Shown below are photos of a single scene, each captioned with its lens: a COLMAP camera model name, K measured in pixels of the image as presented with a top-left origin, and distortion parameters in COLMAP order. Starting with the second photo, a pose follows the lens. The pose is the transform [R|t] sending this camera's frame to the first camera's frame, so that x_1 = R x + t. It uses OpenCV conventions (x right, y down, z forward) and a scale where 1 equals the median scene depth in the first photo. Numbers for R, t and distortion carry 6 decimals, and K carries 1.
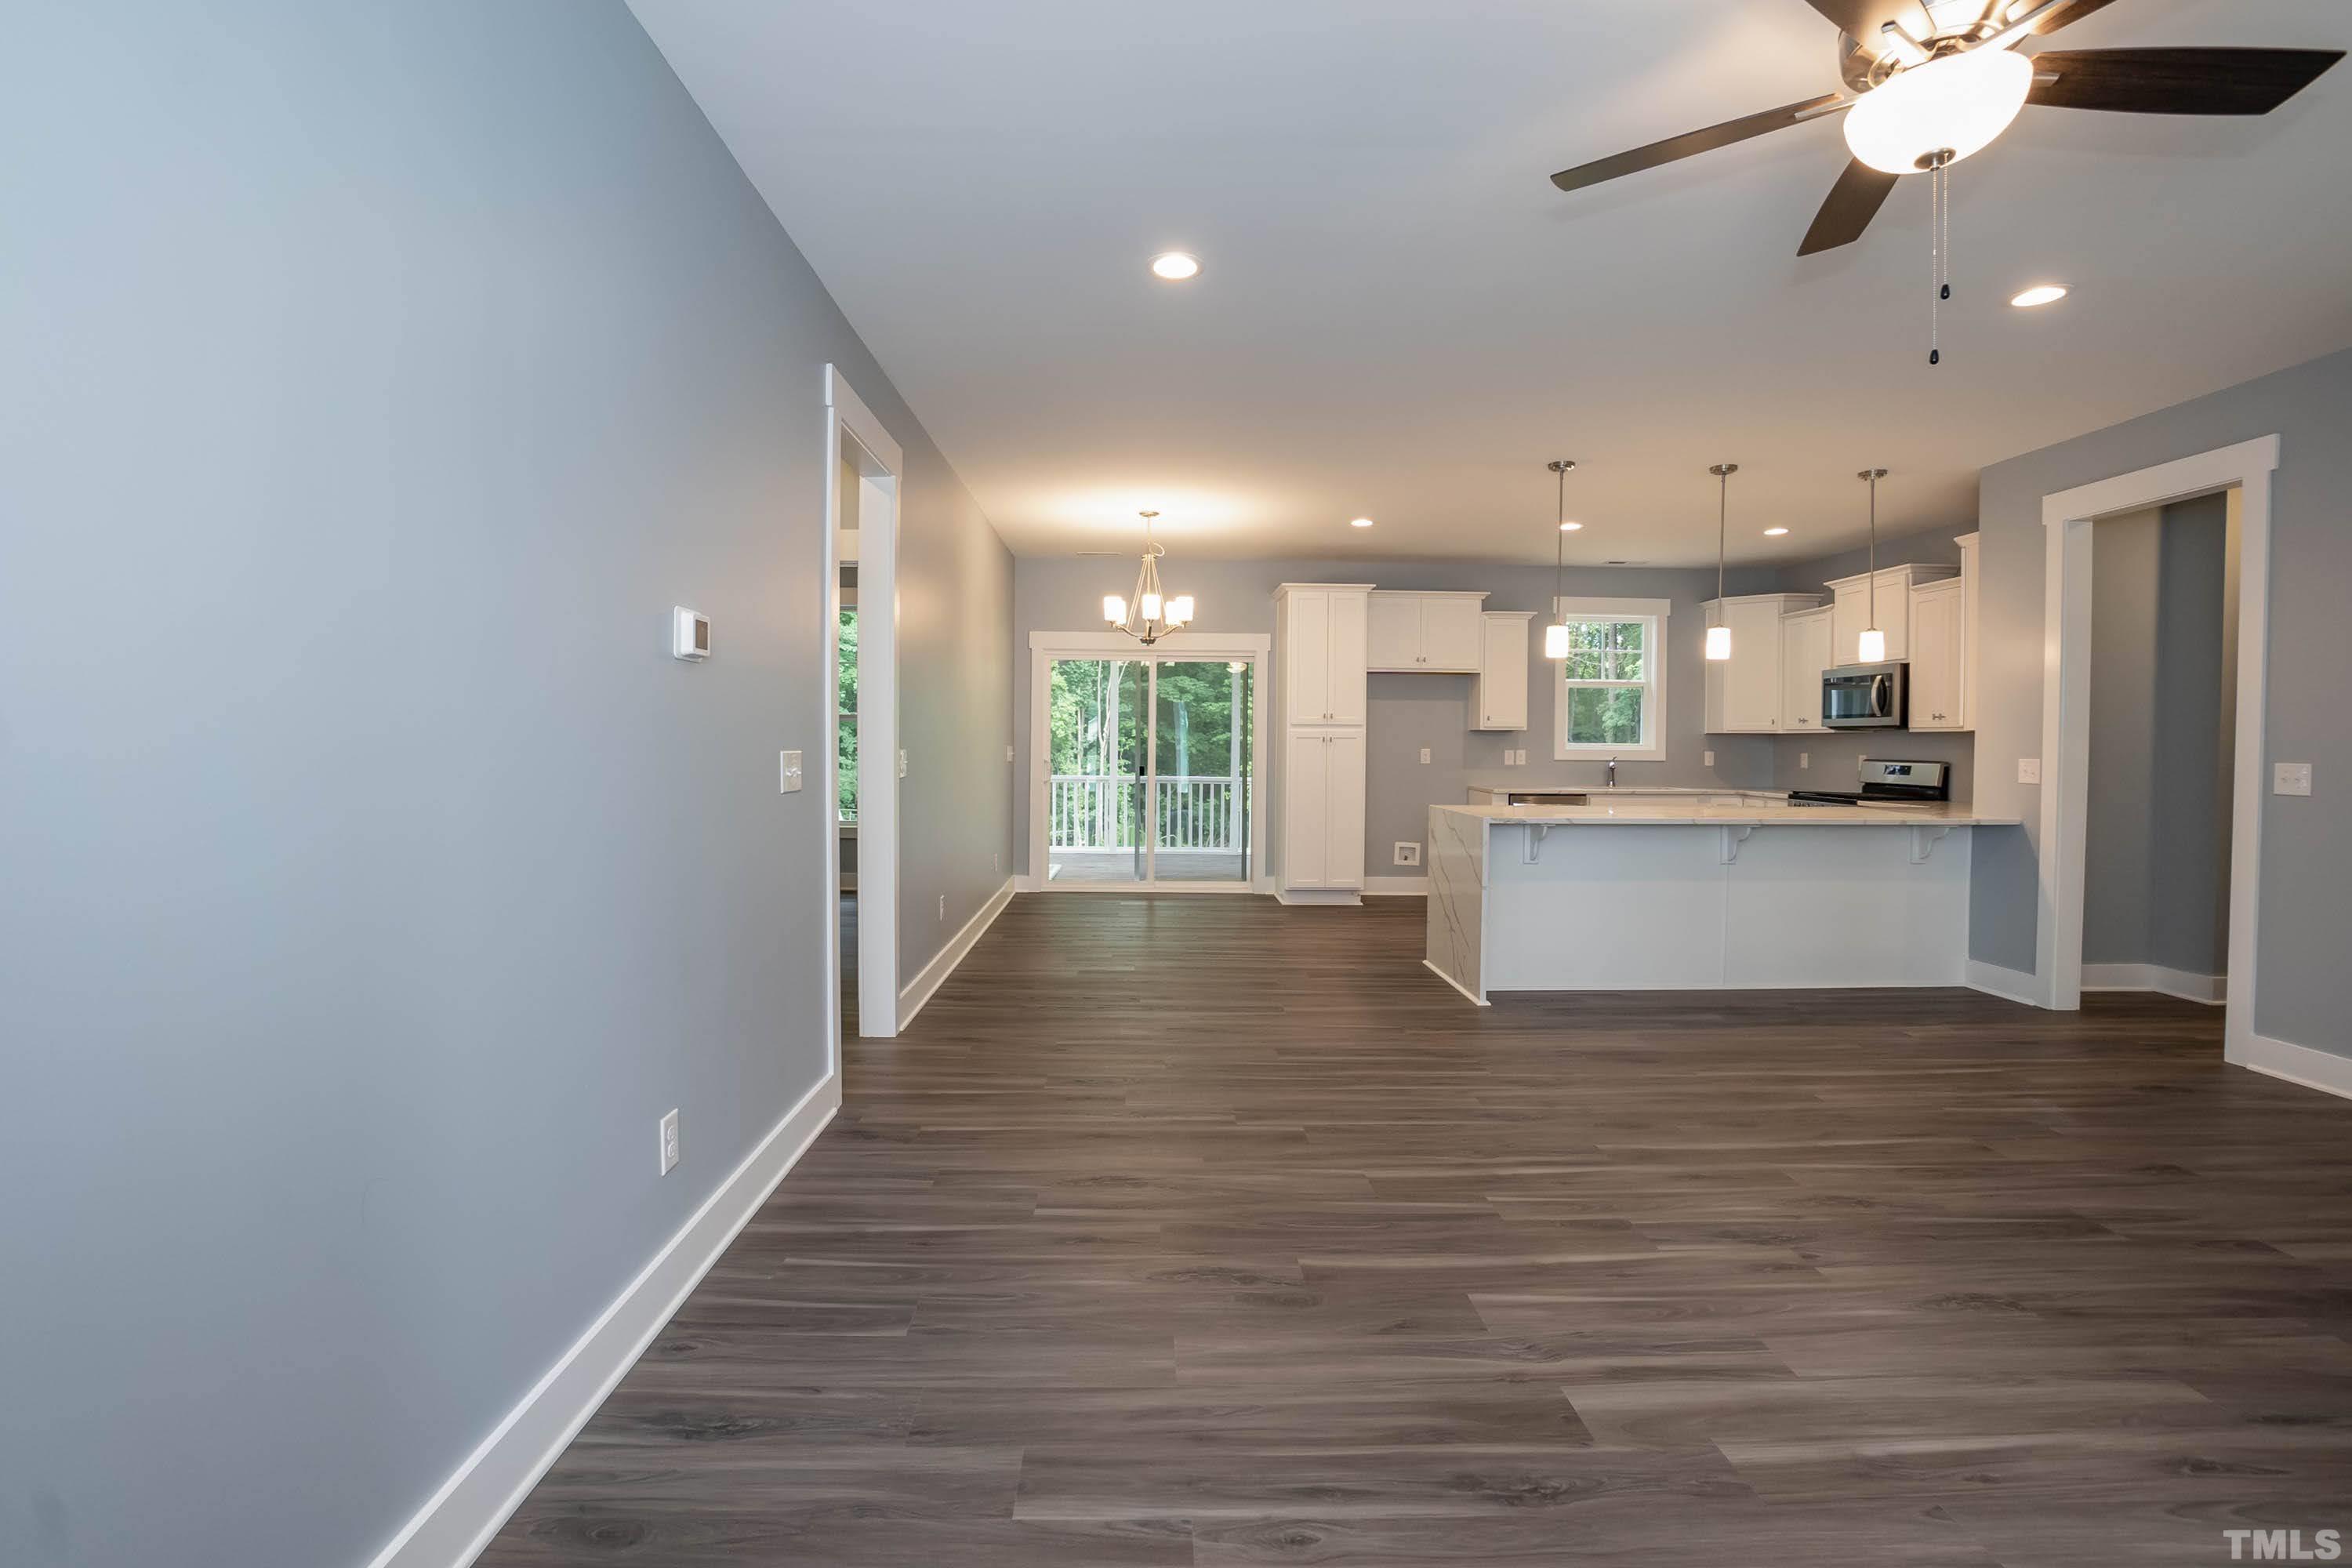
lens RADIAL K [[1053.0, 0, 1157.6], [0, 1053.0, 756.9], [0, 0, 1]] dist [-0.052057, 0.013678]
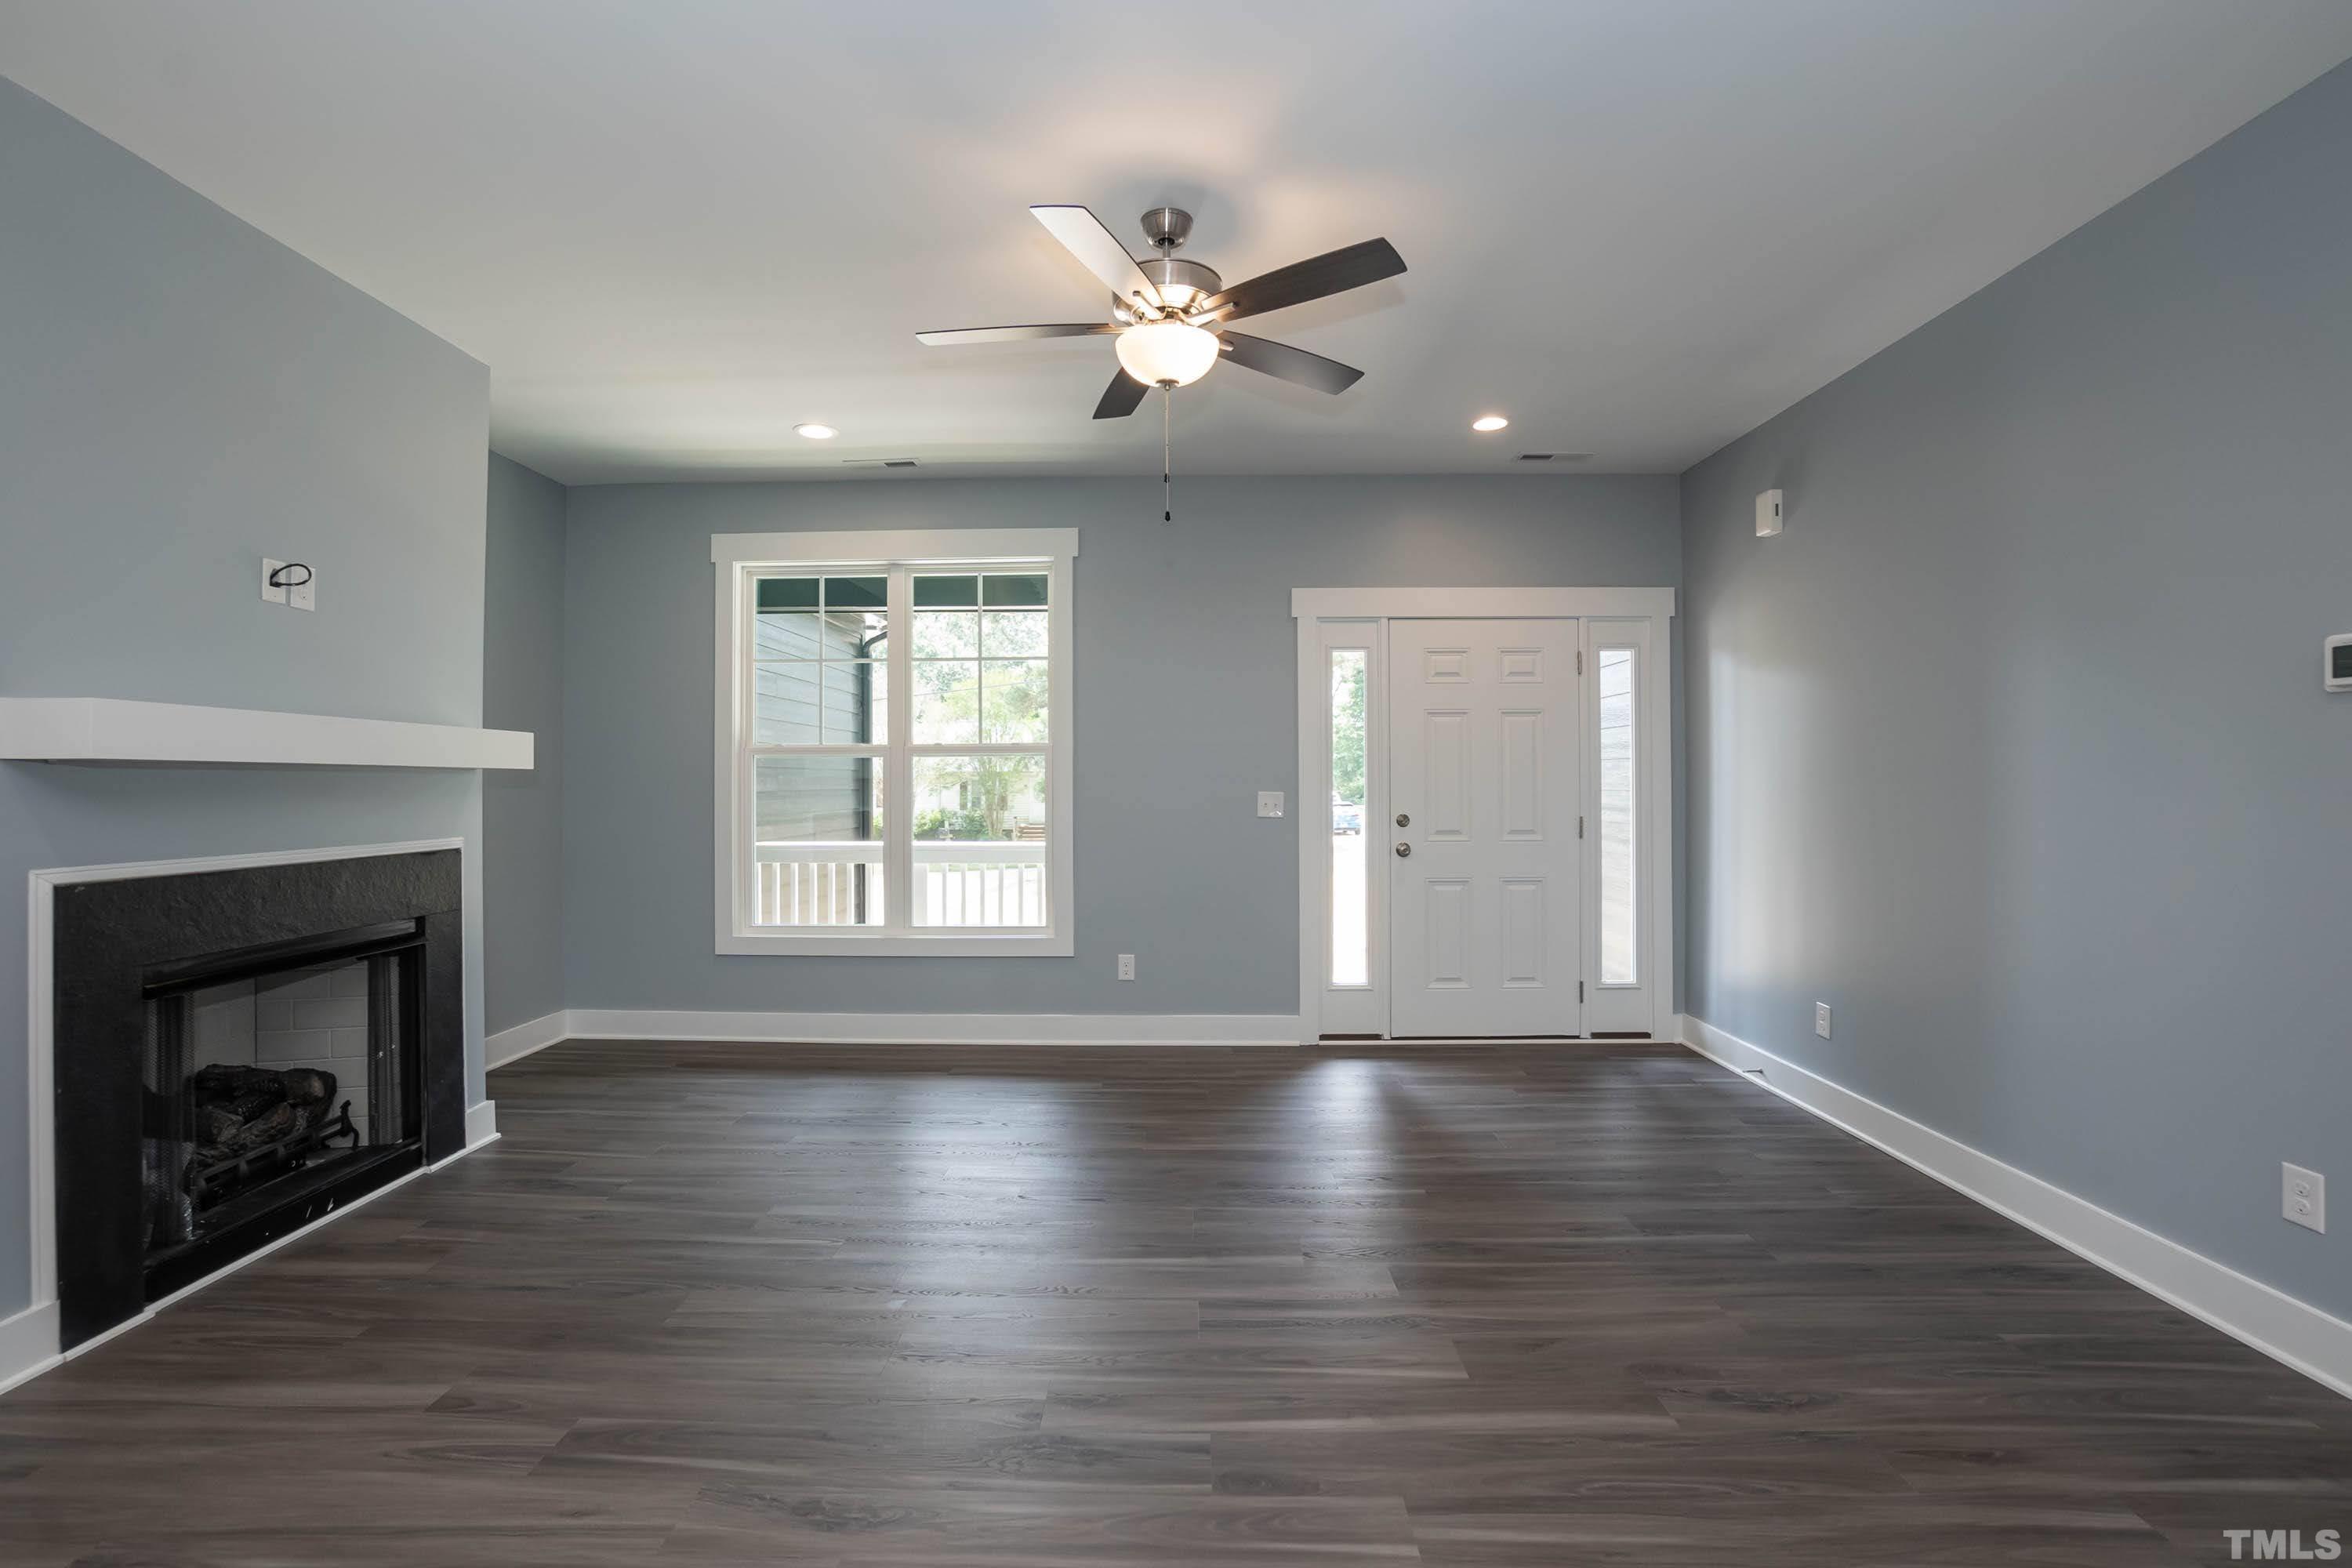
lens RADIAL K [[1053.0, 0, 1145.8], [0, 1053.0, 782.6], [0, 0, 1]] dist [-0.052057, 0.013678]
pose [[-0.998326, -0.007046, 0.057413, 0.306285], [-0.006261, 0.999885, 0.013832, -0.013072], [-0.057504, 0.013449, -0.998255, 1.097148]]
